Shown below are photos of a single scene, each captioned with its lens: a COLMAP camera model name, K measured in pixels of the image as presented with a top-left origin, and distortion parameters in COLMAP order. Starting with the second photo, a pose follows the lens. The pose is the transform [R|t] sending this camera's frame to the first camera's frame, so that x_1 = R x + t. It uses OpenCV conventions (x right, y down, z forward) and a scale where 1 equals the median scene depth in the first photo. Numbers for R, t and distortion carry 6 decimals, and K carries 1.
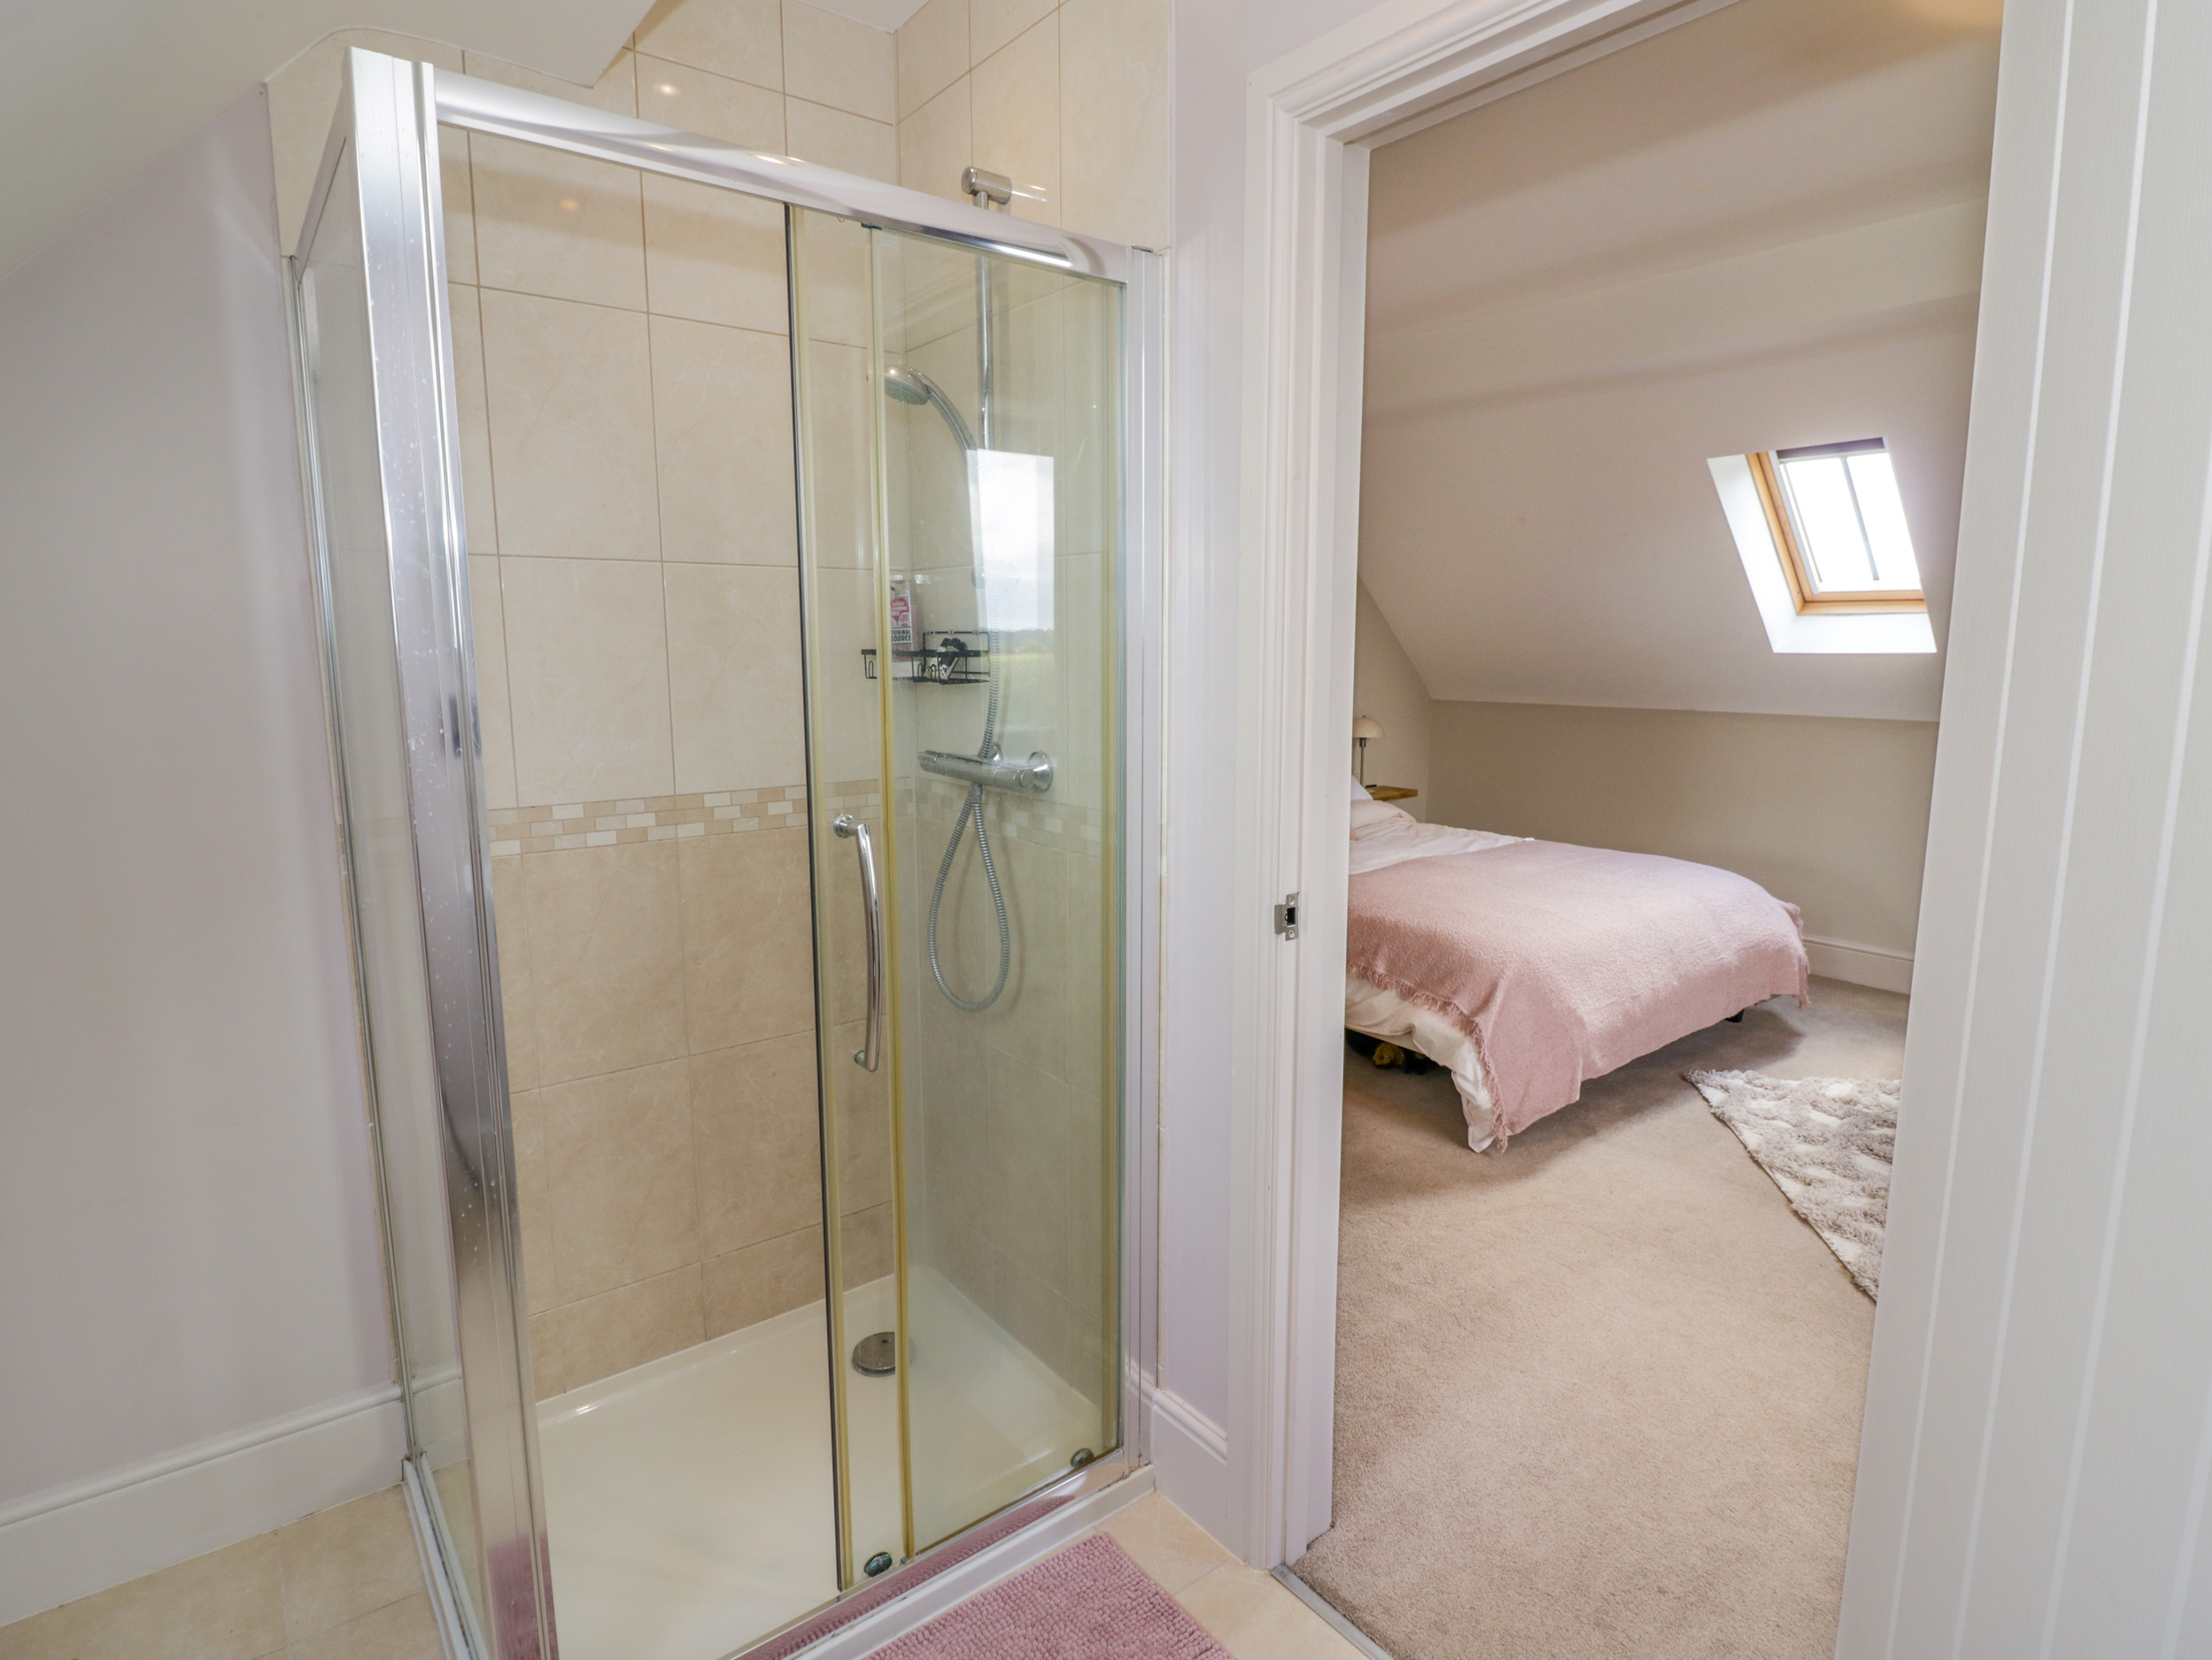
lens RADIAL K [[1158.4, 0, 1106.0], [0, 1158.4, 830.0], [0, 0, 1]] dist [0.003762, 0.000085]
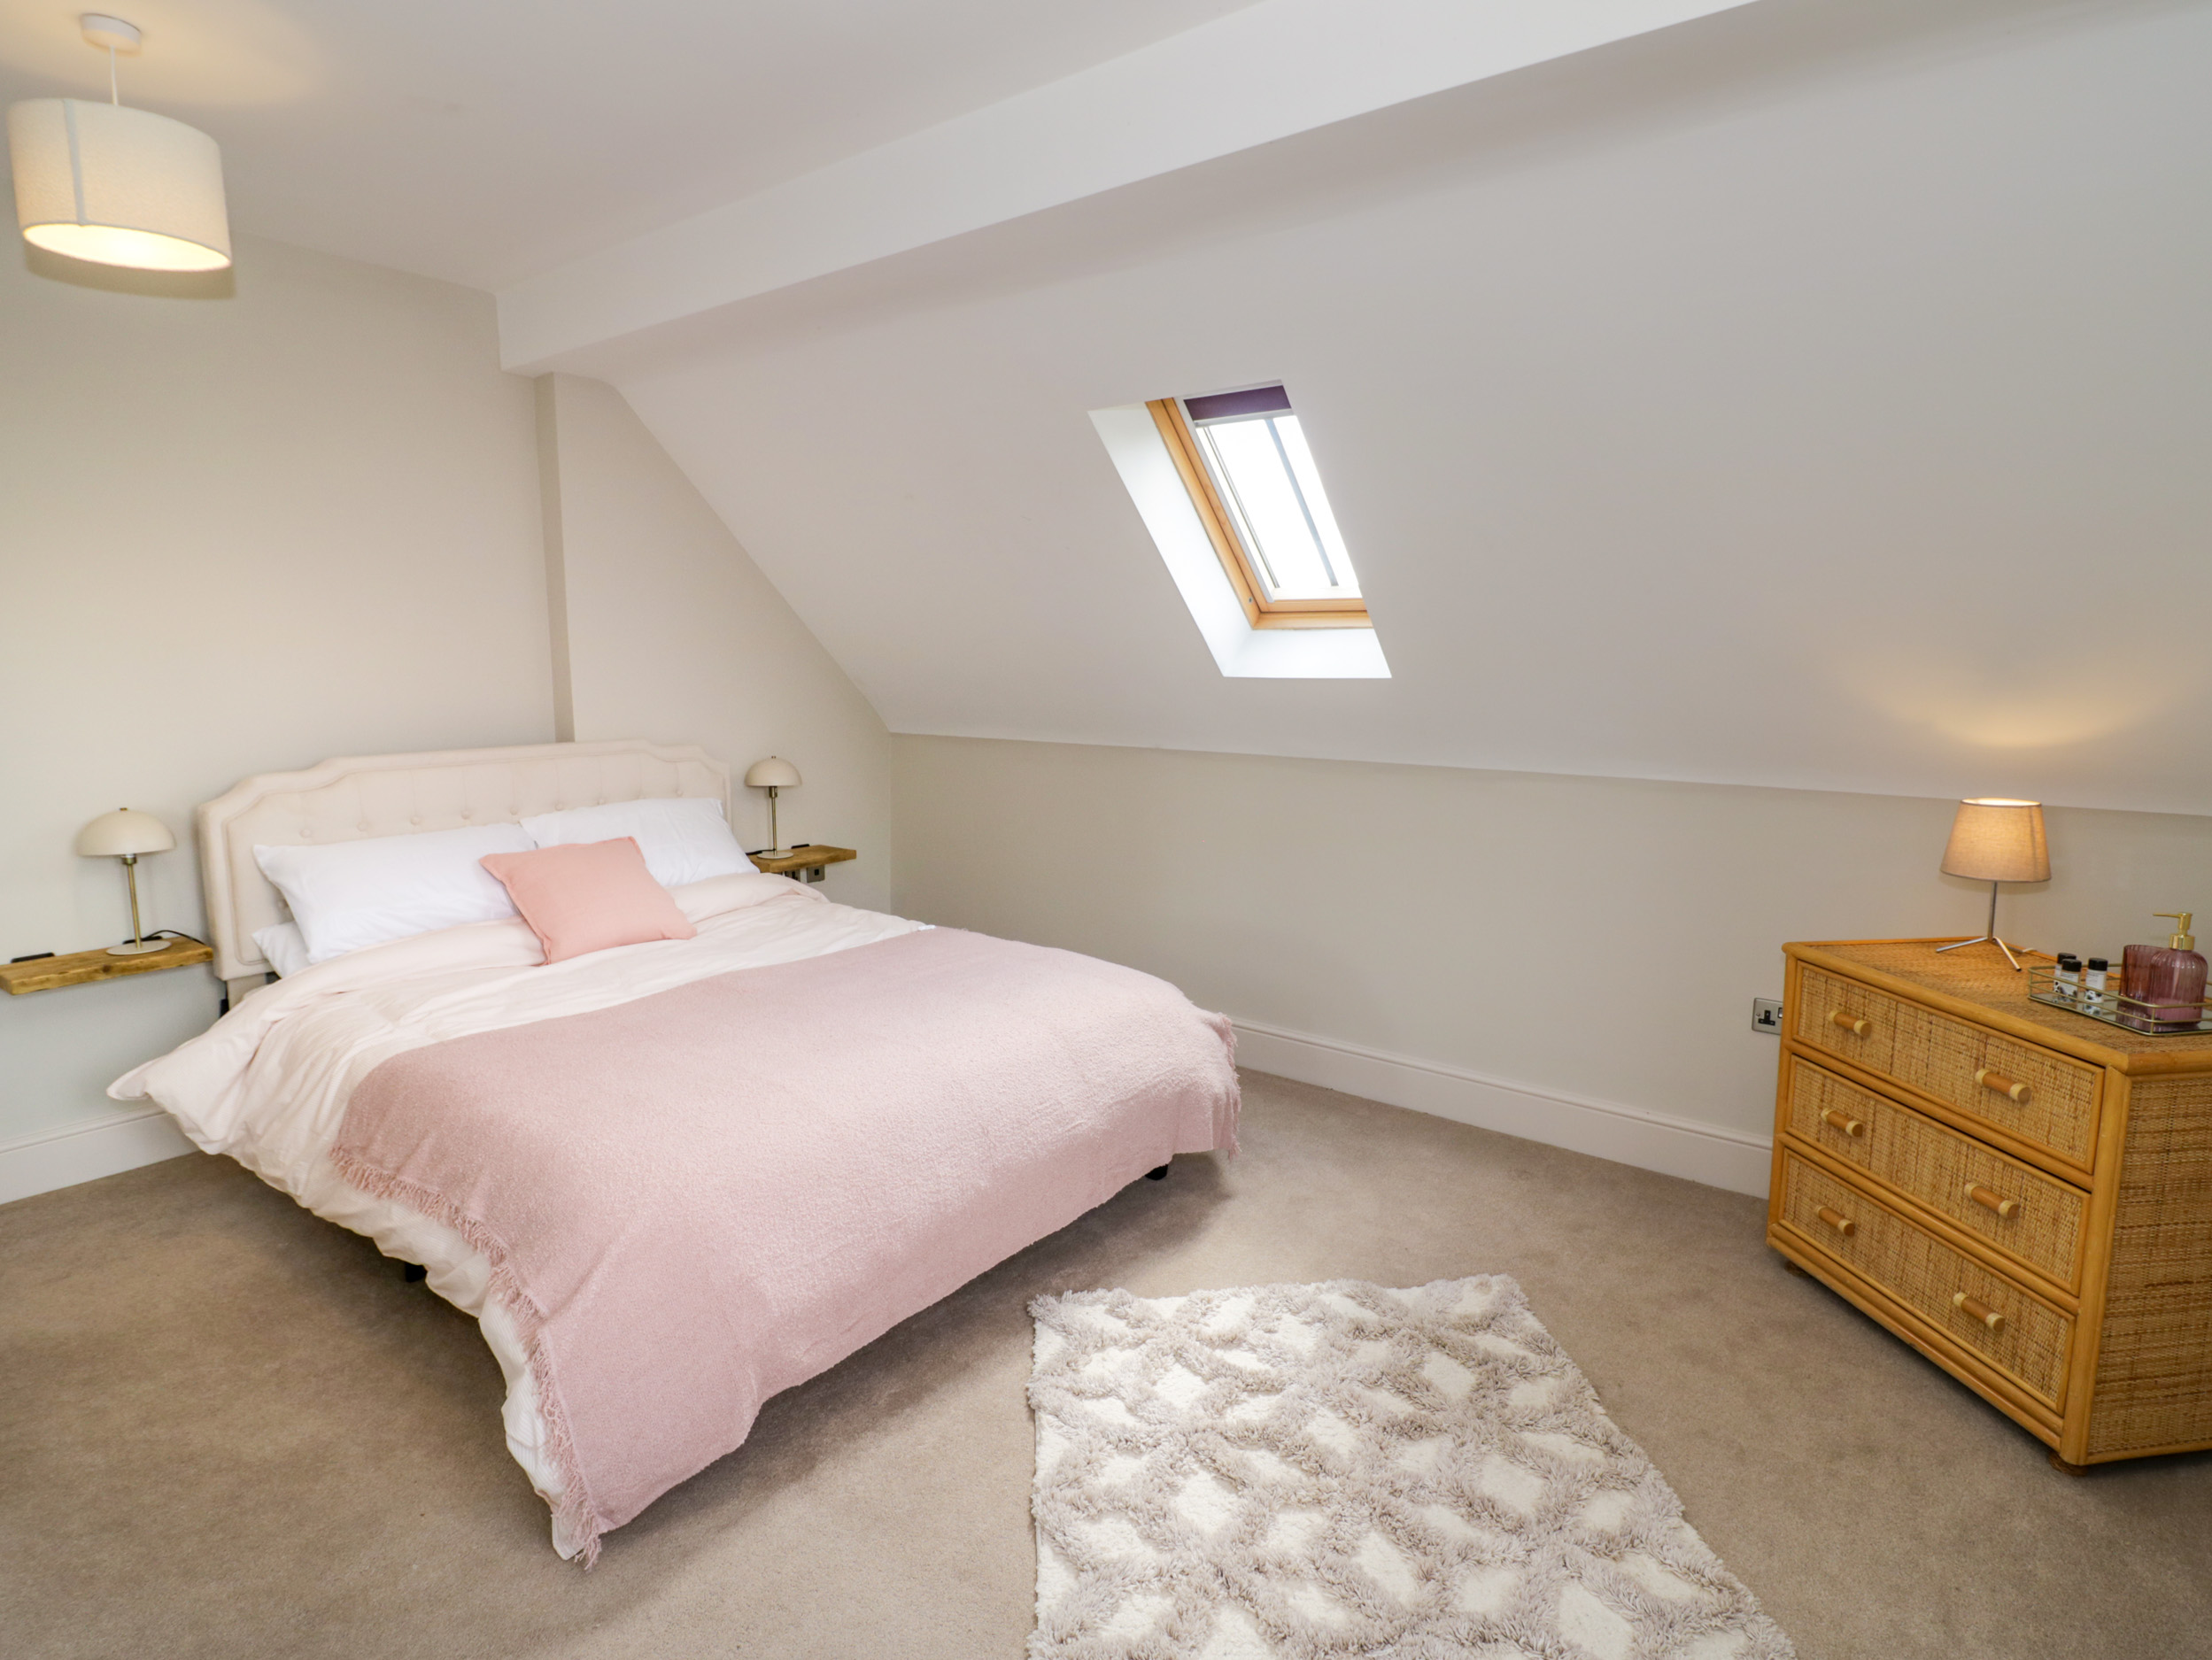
lens RADIAL K [[1158.4, 0, 1106.0], [0, 1158.4, 830.0], [0, 0, 1]] dist [0.003762, 0.000085]
pose [[0.971485, -0.025532, 0.235724, 0.354055], [0.029265, 0.999495, -0.012352, -0.048250], [-0.235290, 0.018898, 0.971742, 0.299926]]
